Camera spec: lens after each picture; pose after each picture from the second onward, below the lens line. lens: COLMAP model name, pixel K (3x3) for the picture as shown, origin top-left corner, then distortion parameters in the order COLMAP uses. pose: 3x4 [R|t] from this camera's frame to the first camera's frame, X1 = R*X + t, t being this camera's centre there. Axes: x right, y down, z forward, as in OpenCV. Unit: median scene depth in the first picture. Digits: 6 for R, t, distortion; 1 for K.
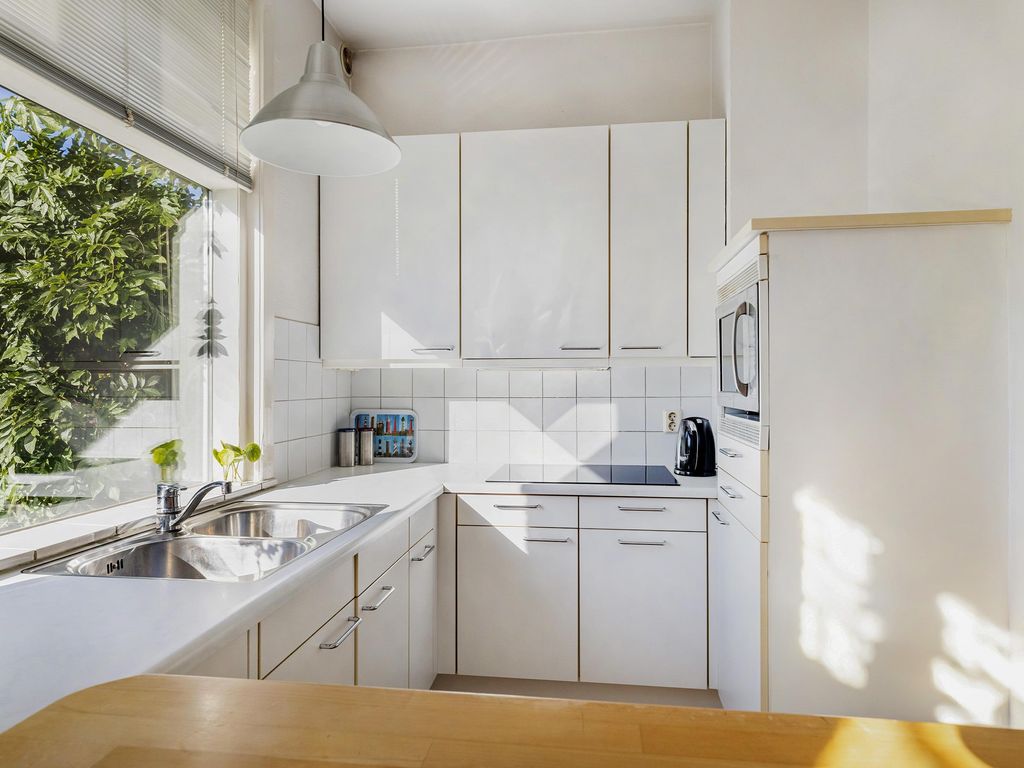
lens RADIAL K [[644.9, 0, 512.0], [0, 644.9, 384.0], [0, 0, 1]] dist [0.018938, 0.000377]
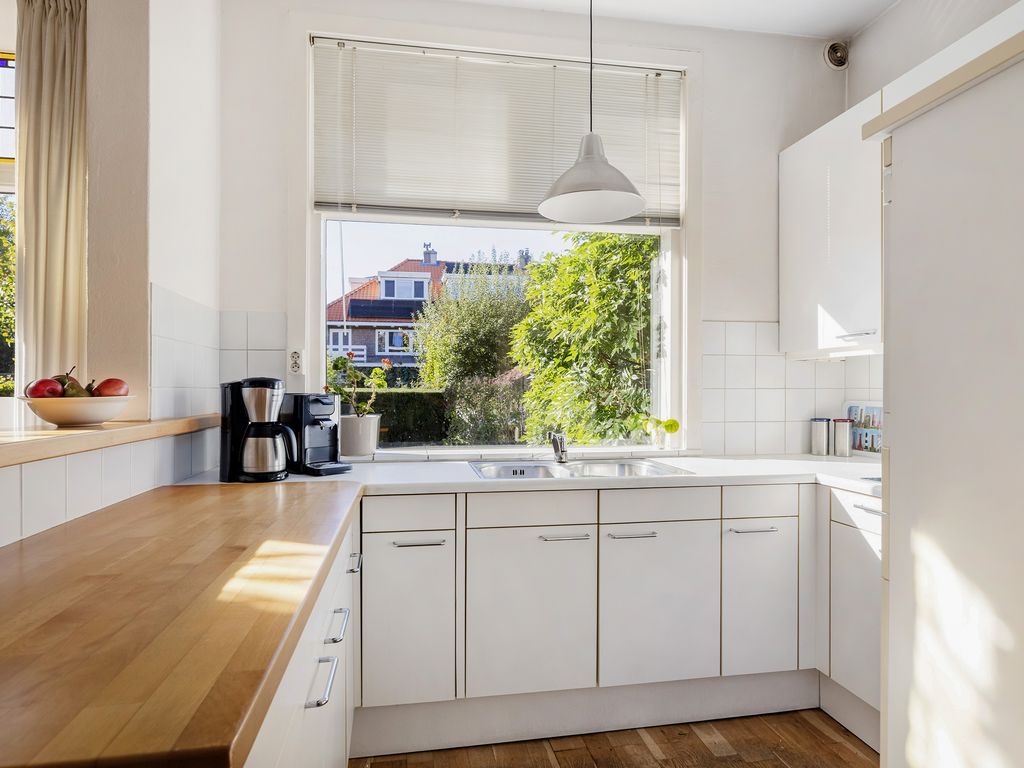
lens RADIAL K [[574.1, 0, 495.3], [0, 574.1, 400.1], [0, 0, 1]] dist [0.000991, 0.000030]
pose [[0.288785, 0.018426, -0.957217, 0.477204], [0.000379, 0.999813, 0.019360, 0.022086], [0.957394, -0.005953, 0.288724, 0.238662]]
